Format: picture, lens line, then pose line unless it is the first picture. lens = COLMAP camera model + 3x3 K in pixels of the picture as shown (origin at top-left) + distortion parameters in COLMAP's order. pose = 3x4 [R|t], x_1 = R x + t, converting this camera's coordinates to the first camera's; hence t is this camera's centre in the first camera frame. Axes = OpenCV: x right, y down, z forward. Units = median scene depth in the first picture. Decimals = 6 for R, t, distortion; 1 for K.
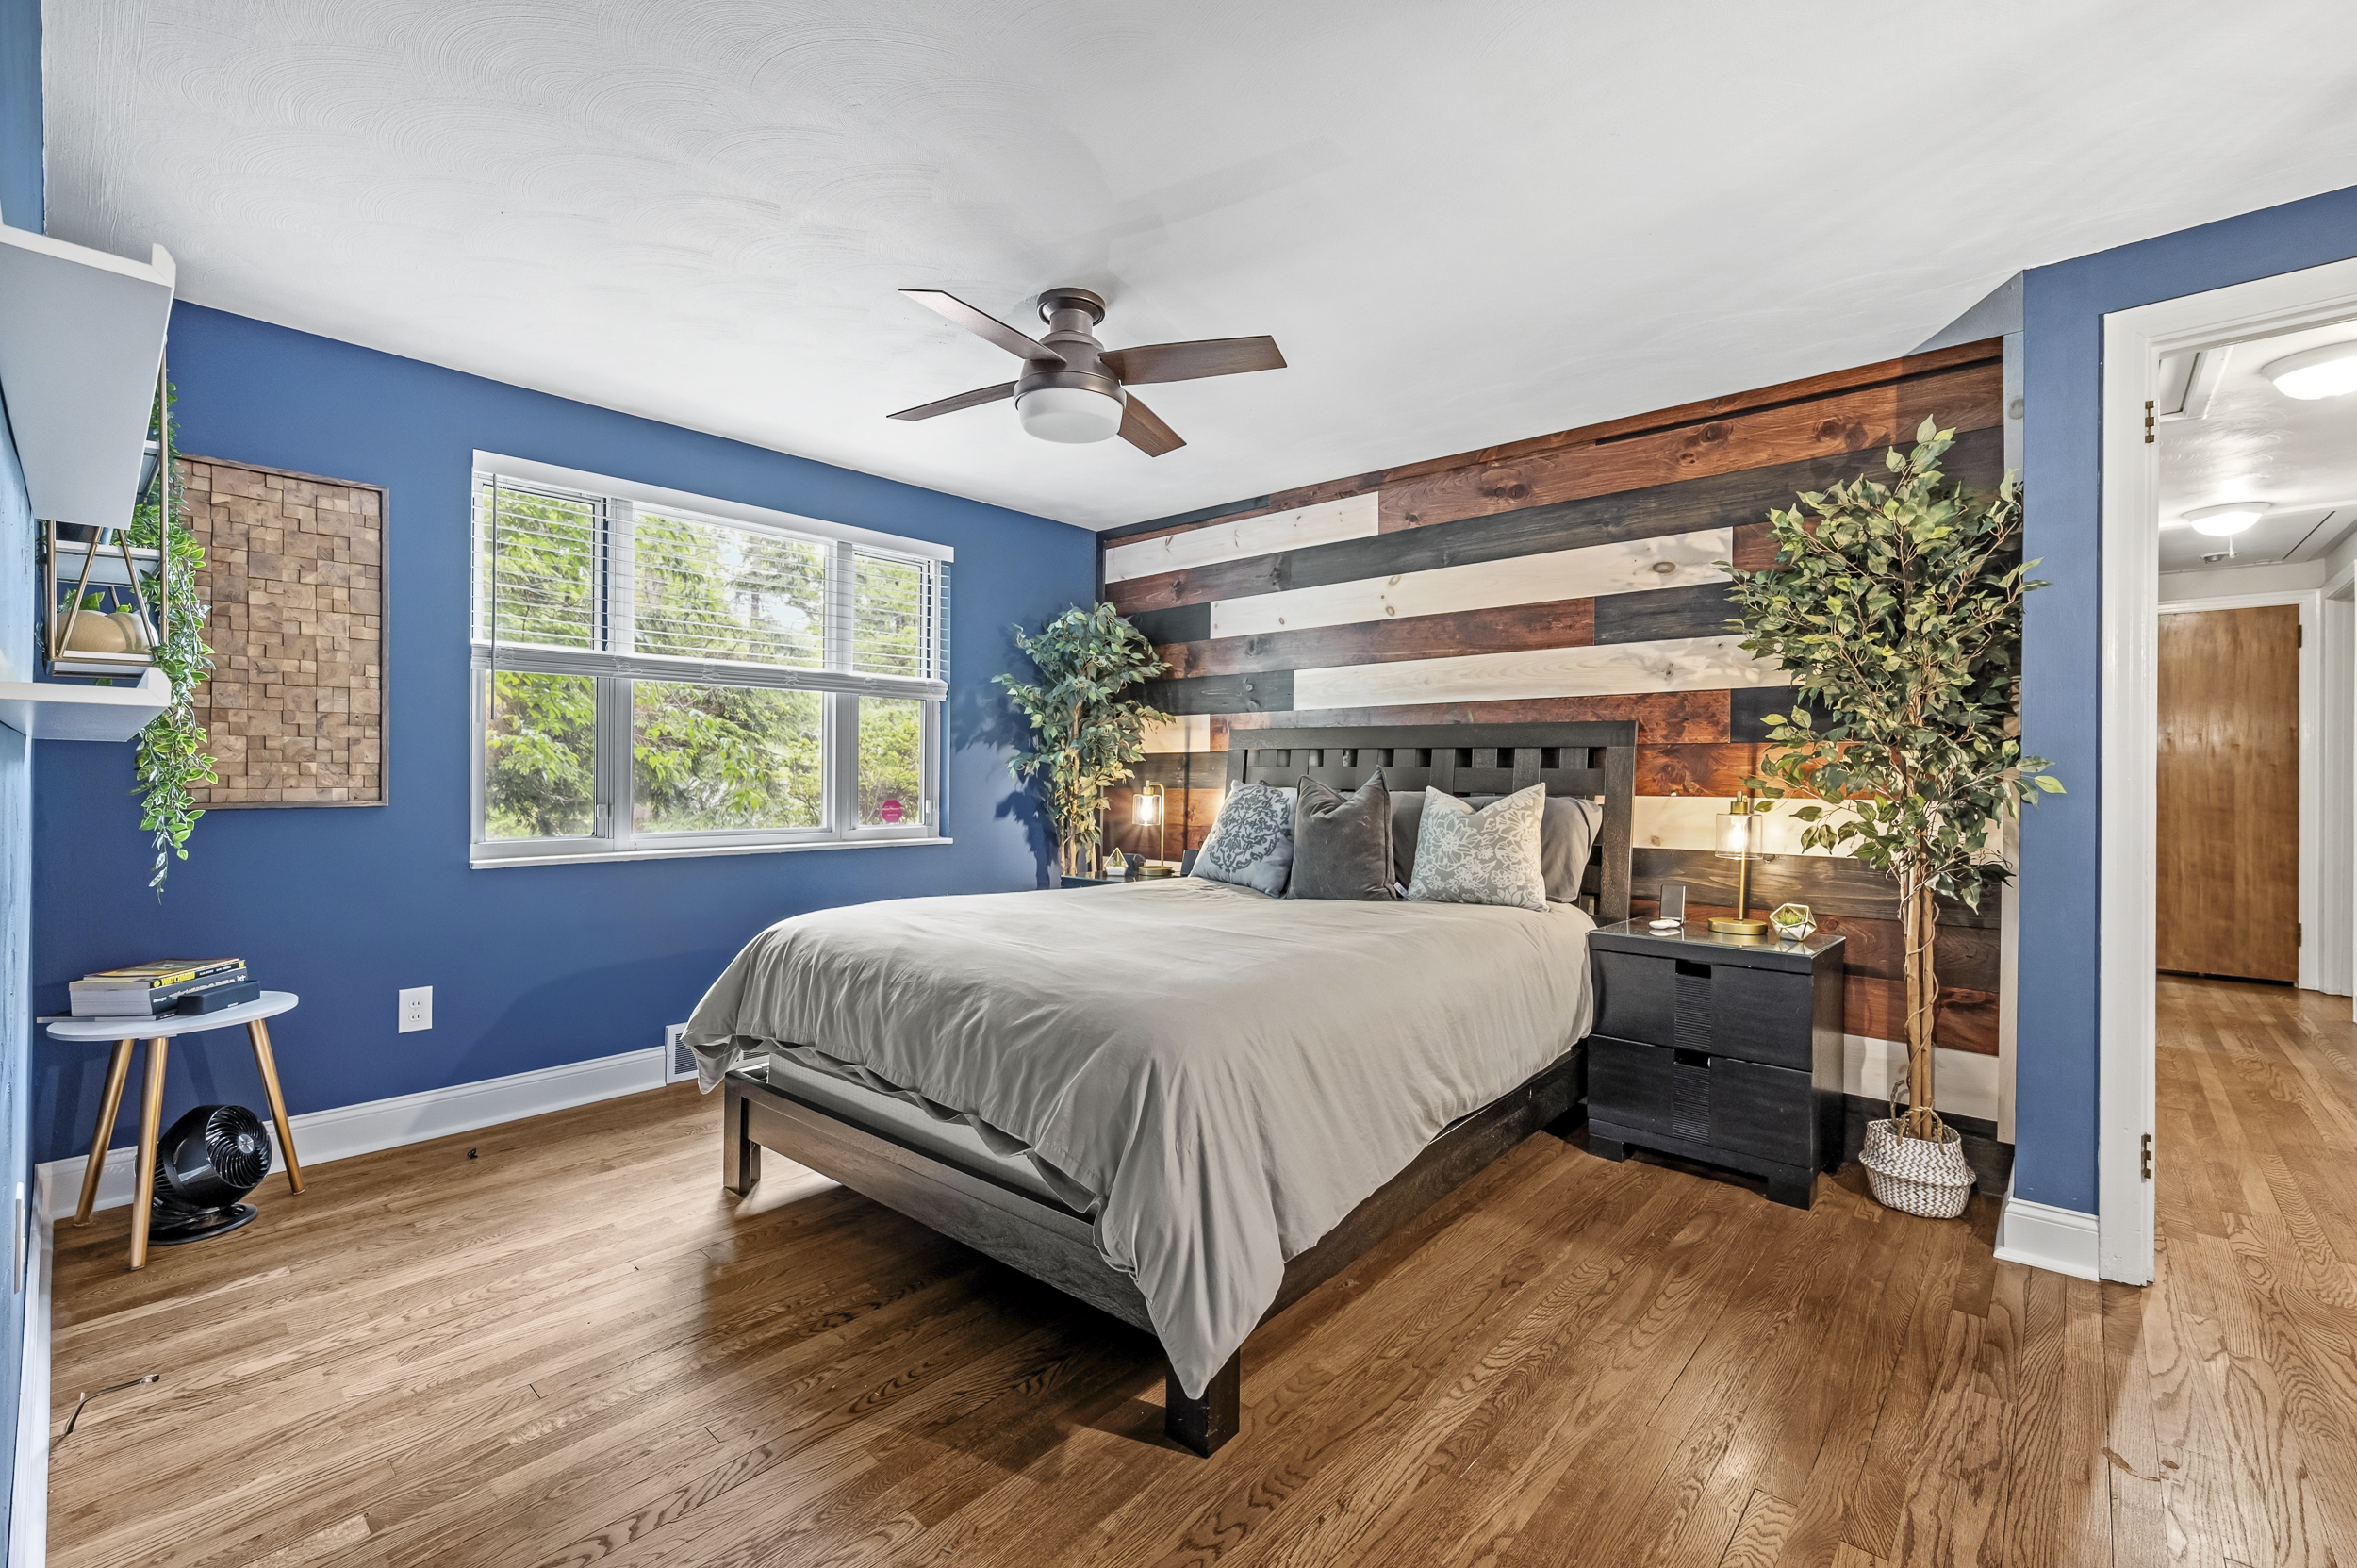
lens RADIAL K [[1001.0, 0, 1178.5], [0, 1001.0, 784.0], [0, 0, 1]] dist [-0.000028, 0.000034]
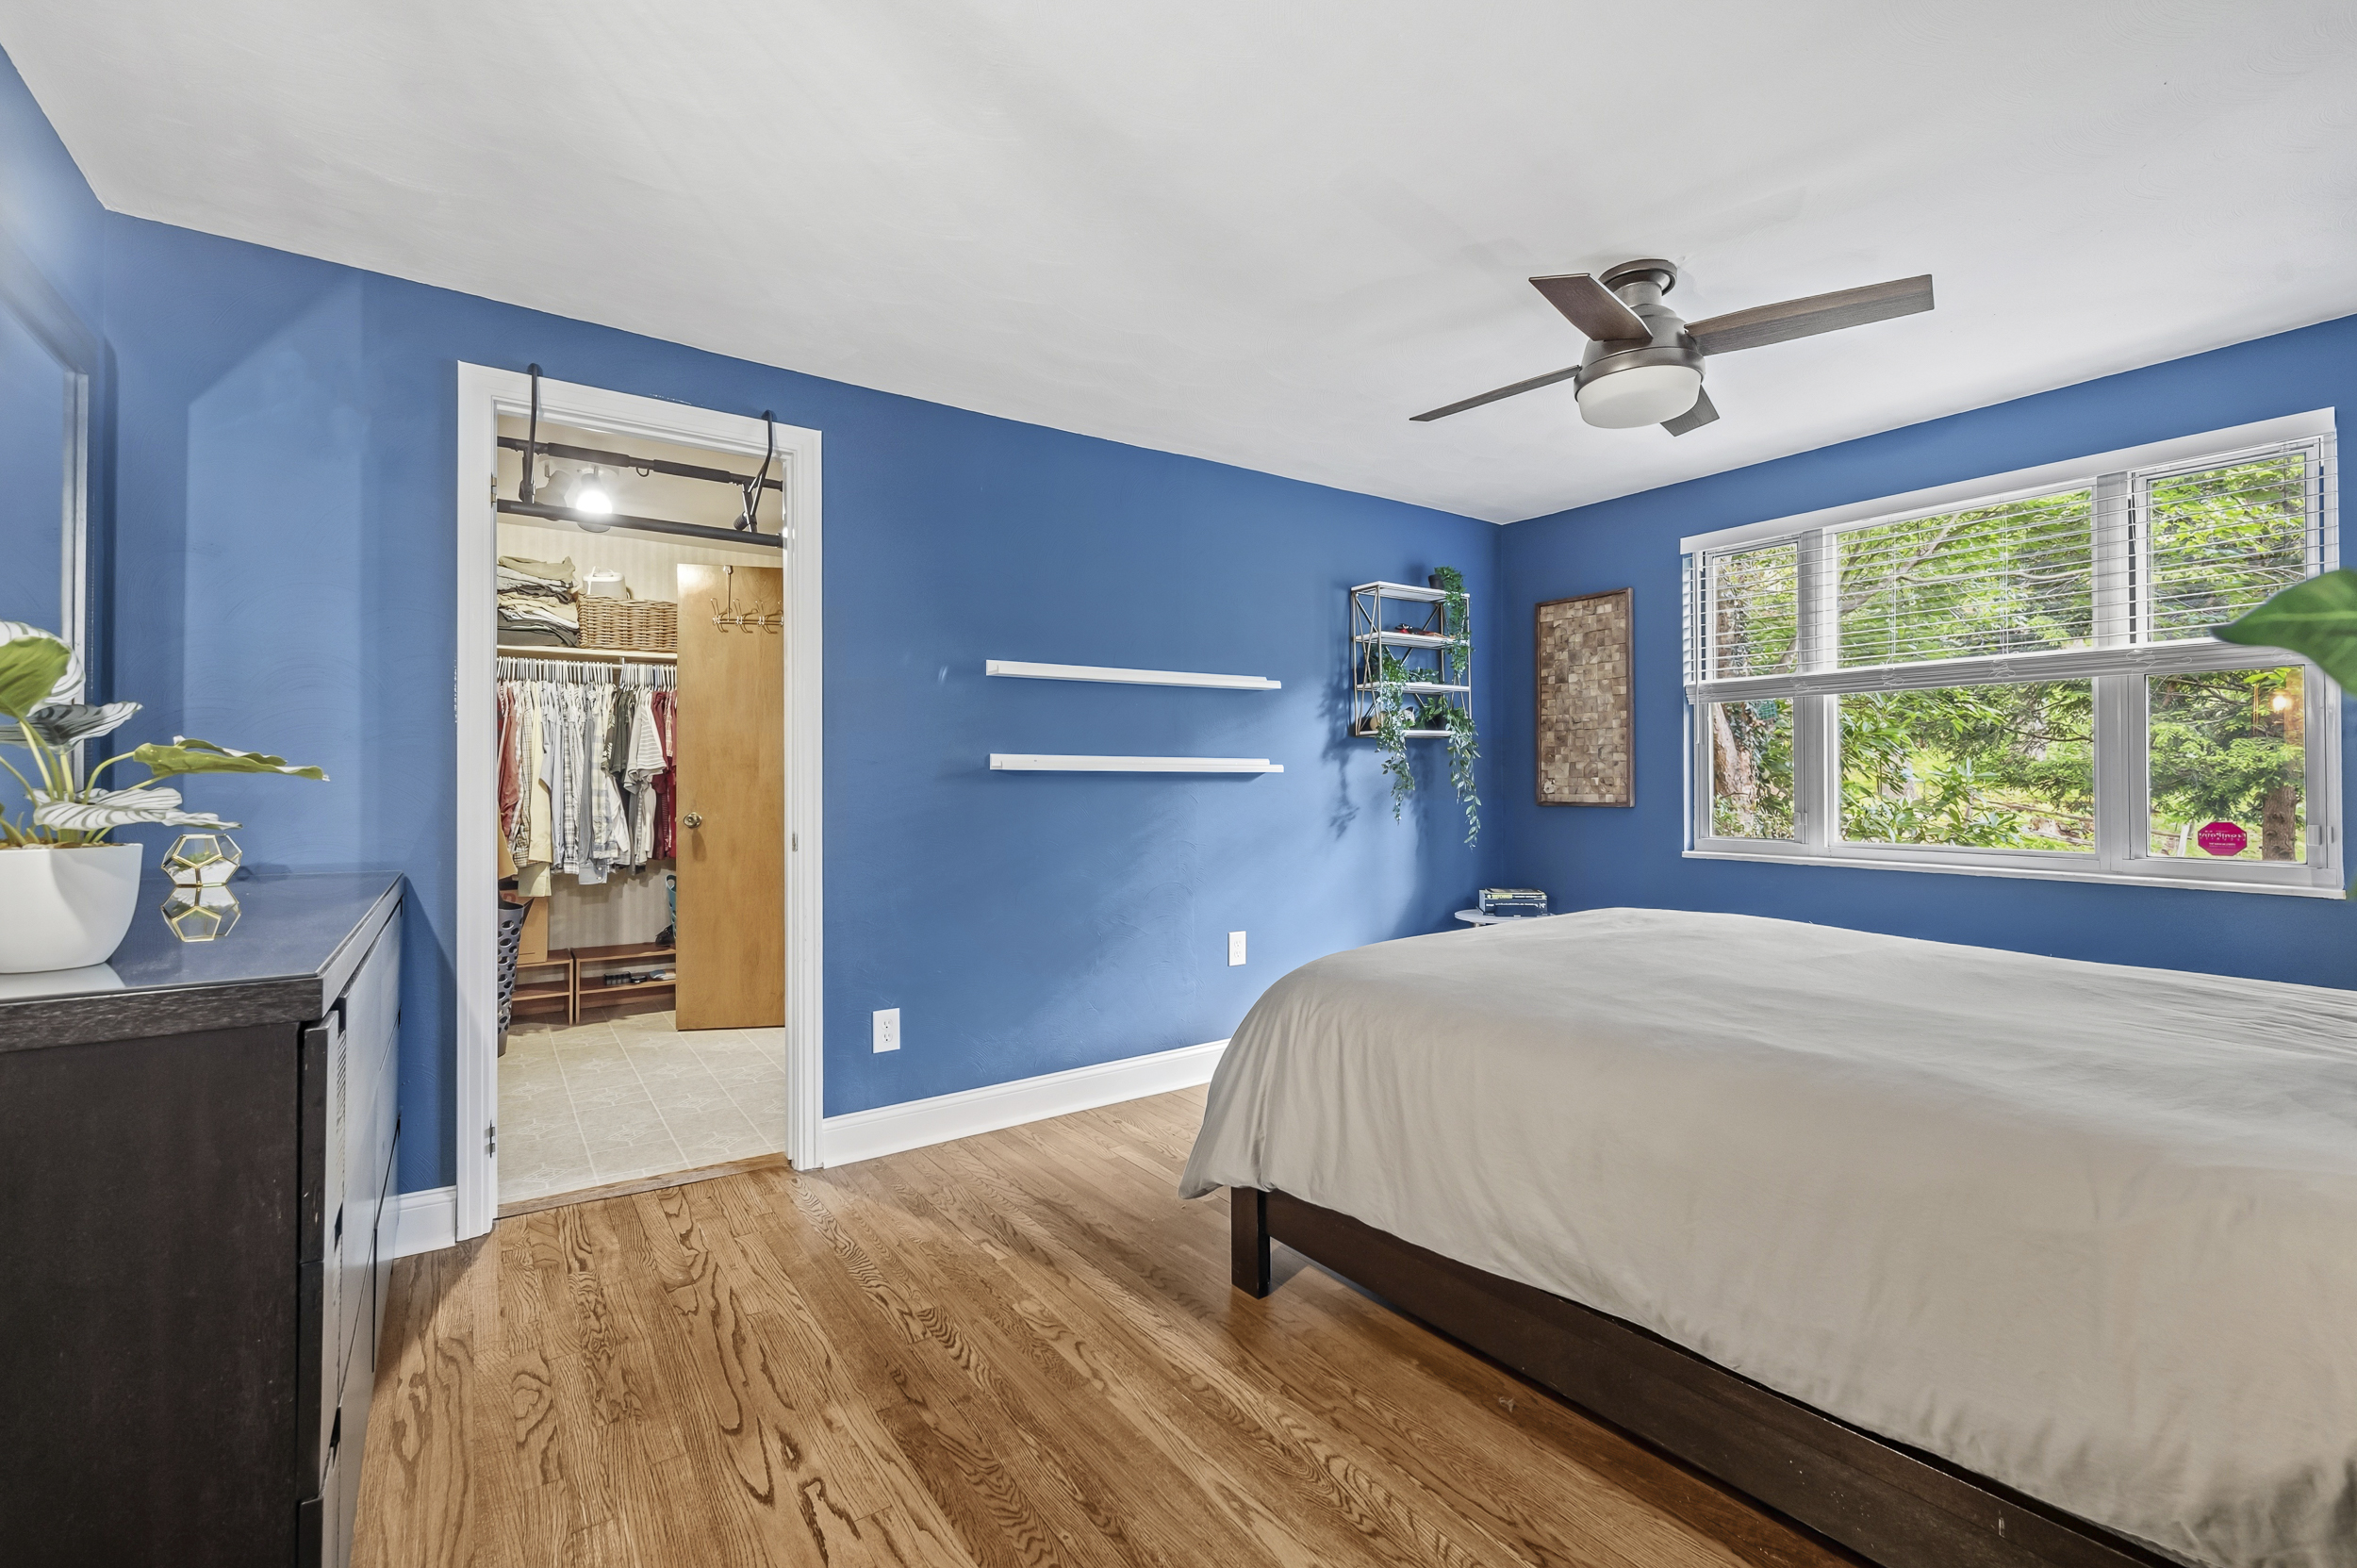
lens RADIAL K [[1001.0, 0, 1178.5], [0, 1001.0, 784.0], [0, 0, 1]] dist [-0.000028, 0.000034]
pose [[-0.221320, -0.001768, -0.975200, 1.730960], [-0.005291, 0.999986, -0.000613, -0.015607], [0.975187, 0.005024, -0.221326, 1.530958]]
